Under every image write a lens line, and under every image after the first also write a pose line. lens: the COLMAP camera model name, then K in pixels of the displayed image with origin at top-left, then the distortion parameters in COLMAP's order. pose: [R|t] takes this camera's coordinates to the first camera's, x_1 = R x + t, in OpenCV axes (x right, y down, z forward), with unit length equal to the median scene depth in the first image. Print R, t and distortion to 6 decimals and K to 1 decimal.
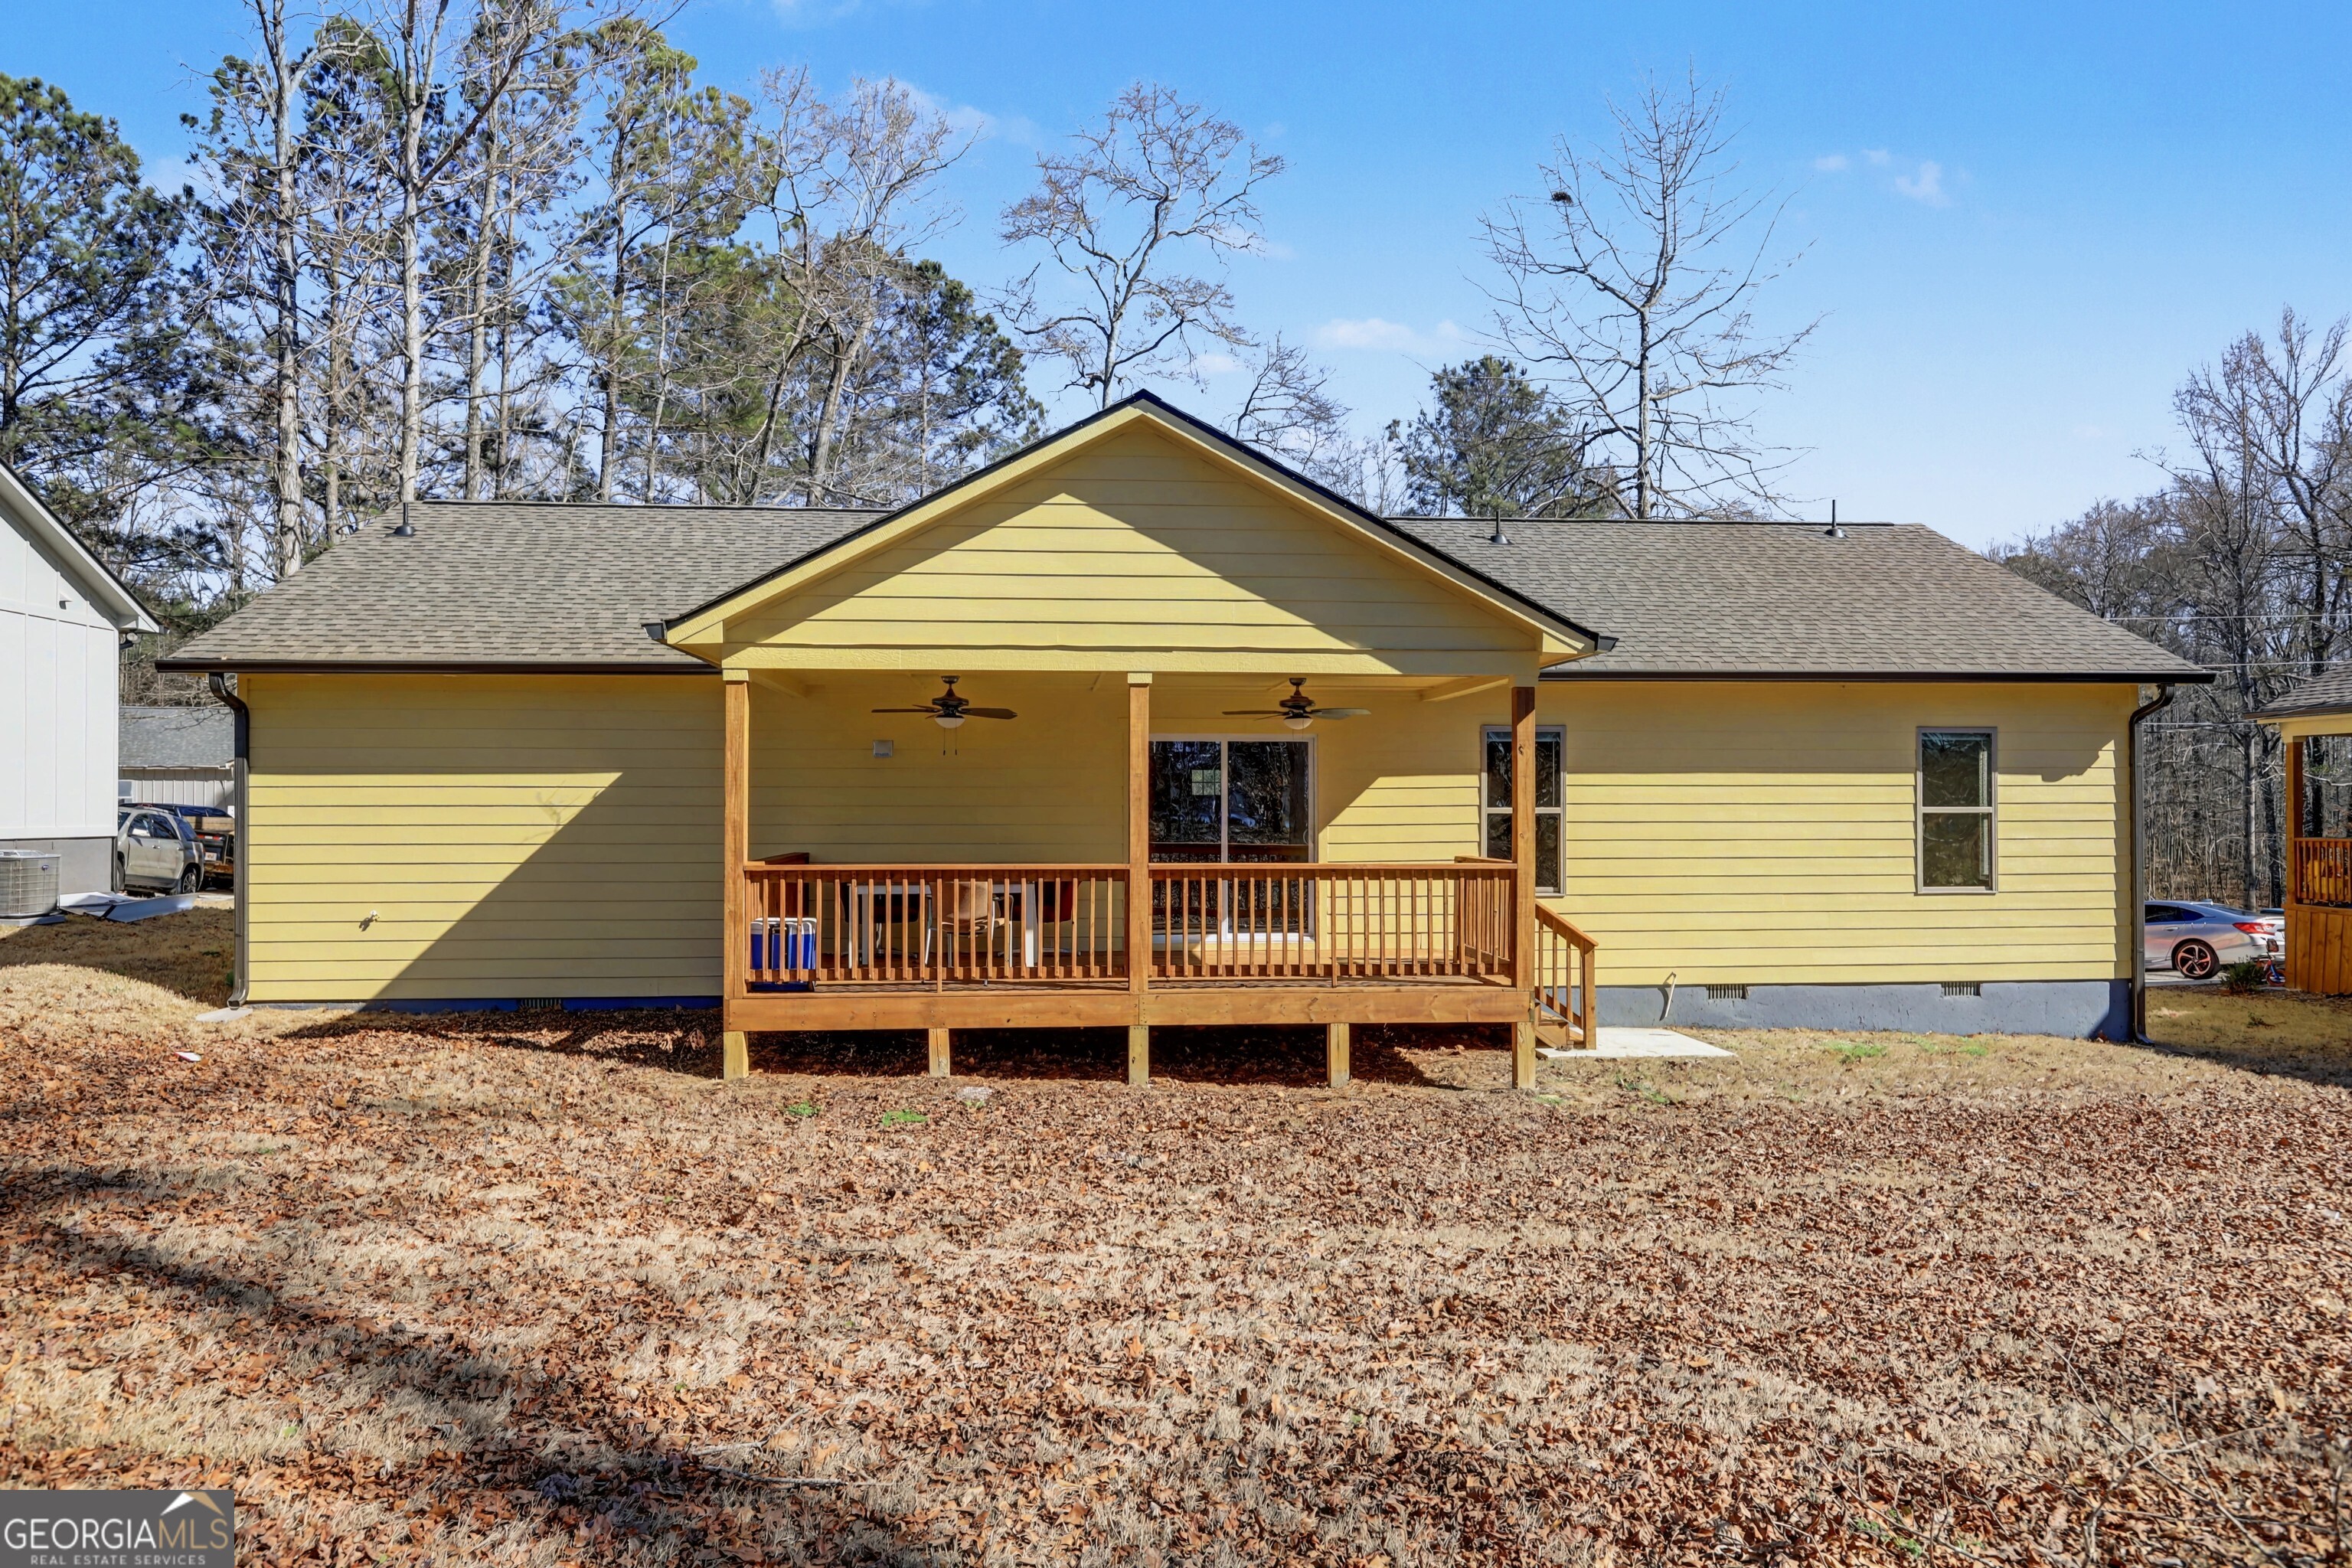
lens RADIAL K [[1377.7, 0, 1064.8], [0, 1377.7, 792.8], [0, 0, 1]] dist [0.004120, 0.001938]
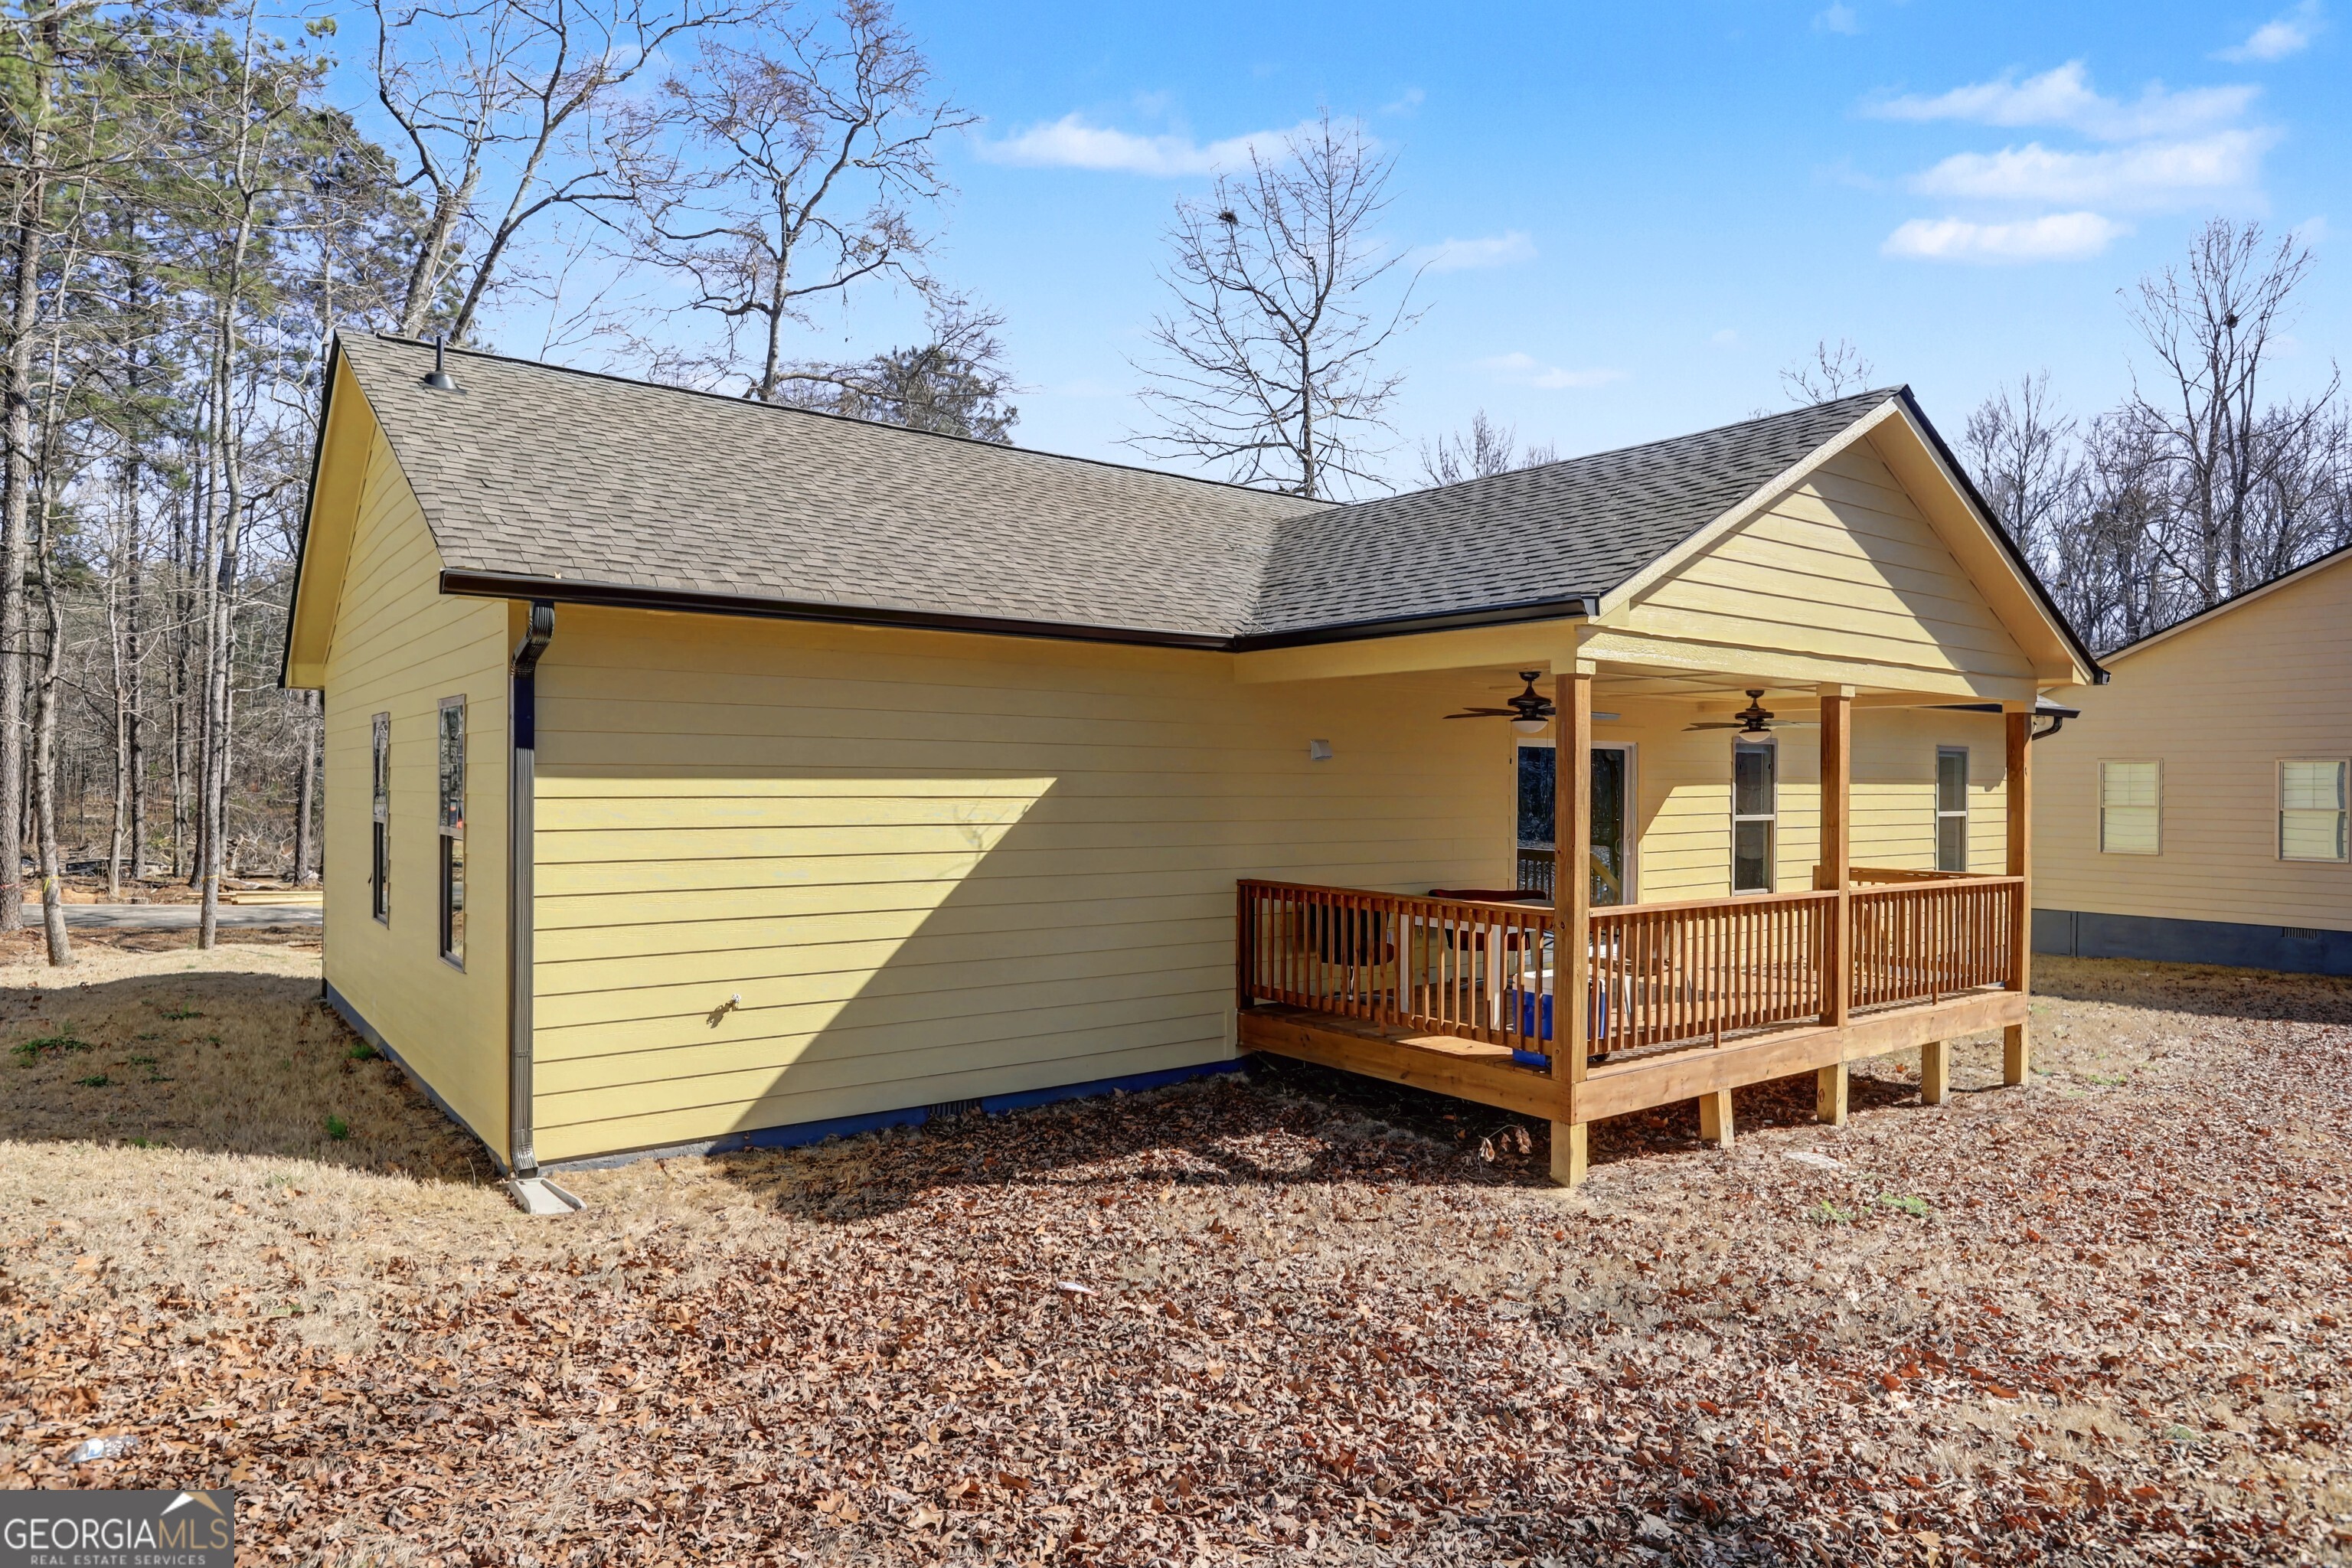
lens RADIAL K [[1377.7, 0, 1064.8], [0, 1377.7, 792.8], [0, 0, 1]] dist [0.004120, 0.001938]
pose [[0.850106, 0.000338, 0.526612, -0.685154], [-0.010016, 0.999829, 0.015527, -0.017748], [-0.526516, -0.018474, 0.849964, 0.372171]]
